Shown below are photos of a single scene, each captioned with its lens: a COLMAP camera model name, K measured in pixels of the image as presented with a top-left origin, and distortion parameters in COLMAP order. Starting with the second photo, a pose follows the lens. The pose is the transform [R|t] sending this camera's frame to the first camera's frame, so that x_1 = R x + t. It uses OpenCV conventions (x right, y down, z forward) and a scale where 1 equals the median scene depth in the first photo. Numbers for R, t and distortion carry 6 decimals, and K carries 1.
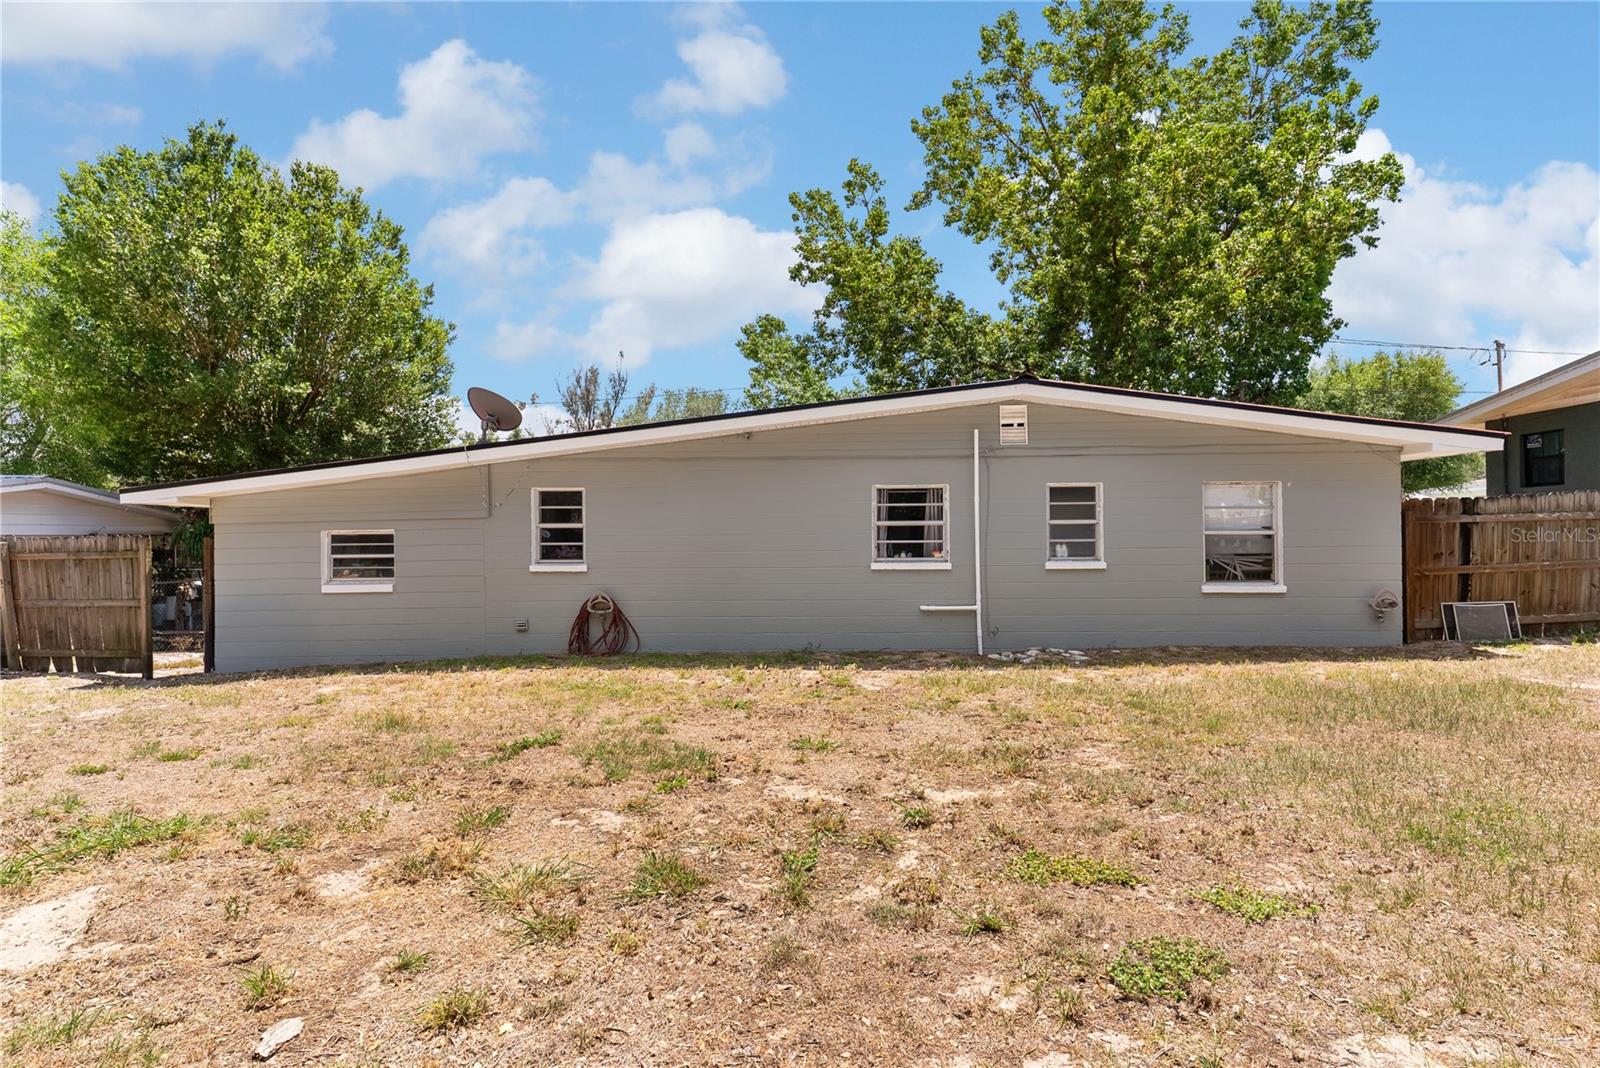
lens RADIAL K [[866.7, 0, 800.6], [0, 866.7, 524.1], [0, 0, 1]] dist [0.000037, 0.000904]
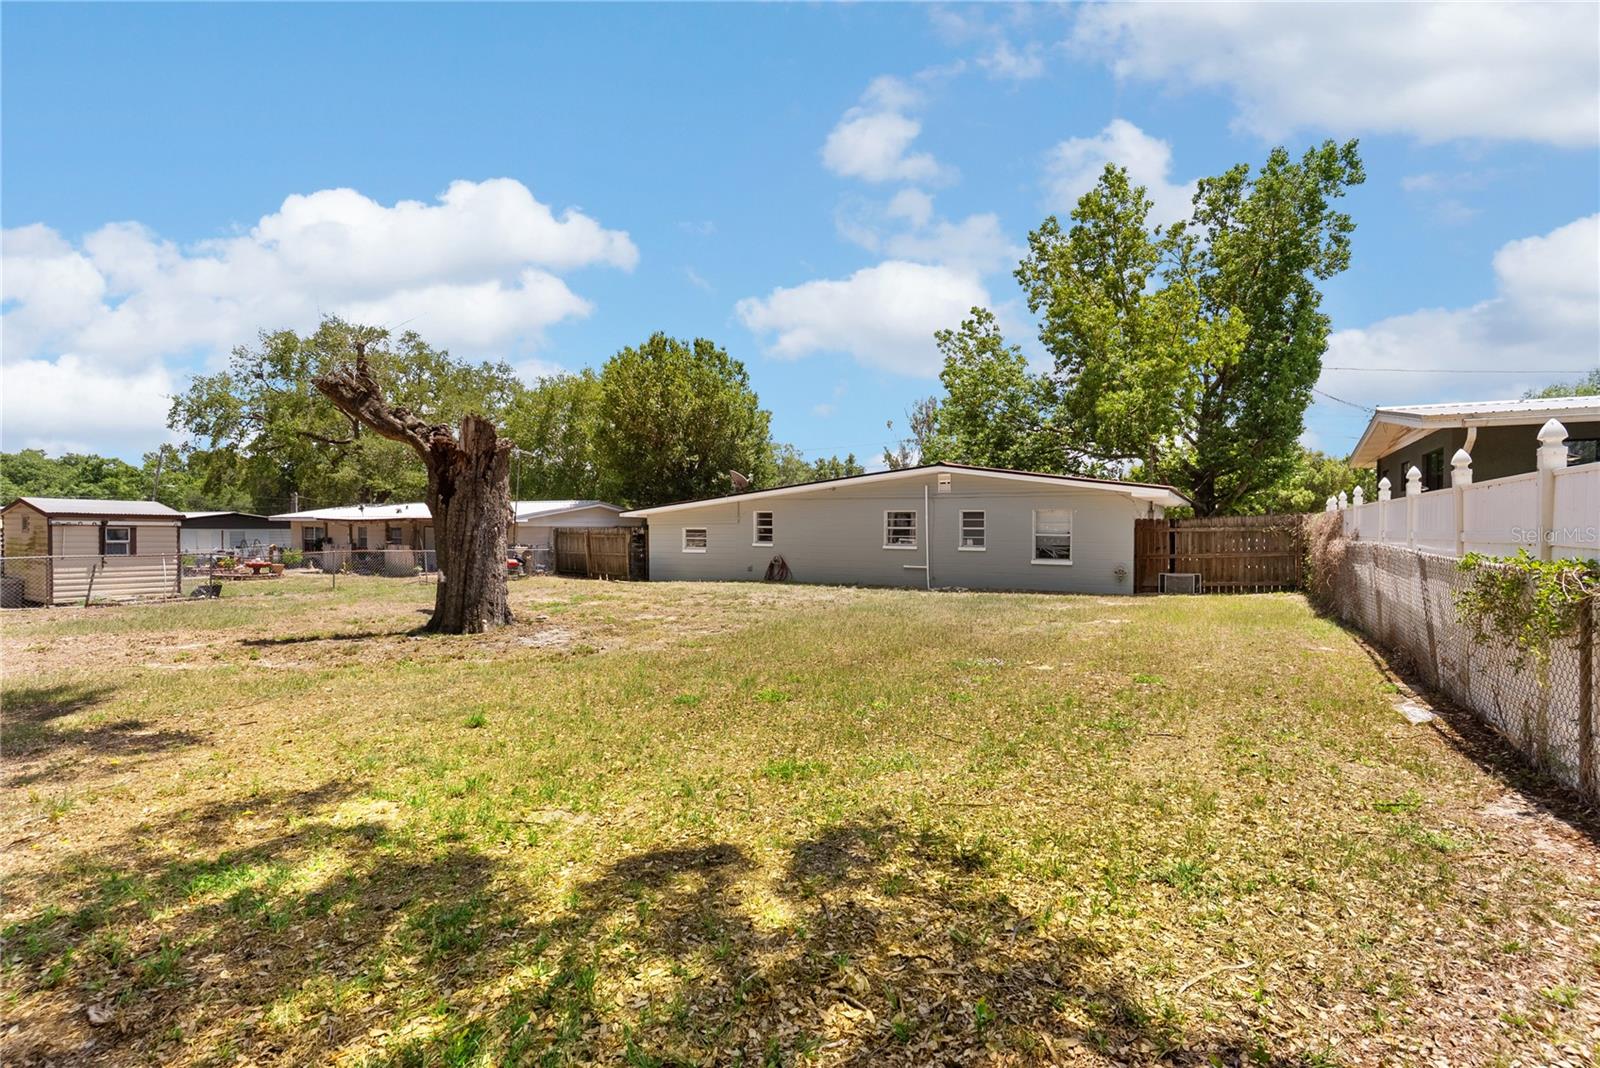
lens RADIAL K [[768.0, 0, 799.7], [0, 768.0, 535.5], [0, 0, 1]] dist [0.001924, -0.000329]
pose [[0.892424, 0.018333, -0.450826, 0.770247], [-0.004497, 0.999486, 0.031743, -0.042427], [0.451176, -0.026301, 0.892047, -0.854057]]
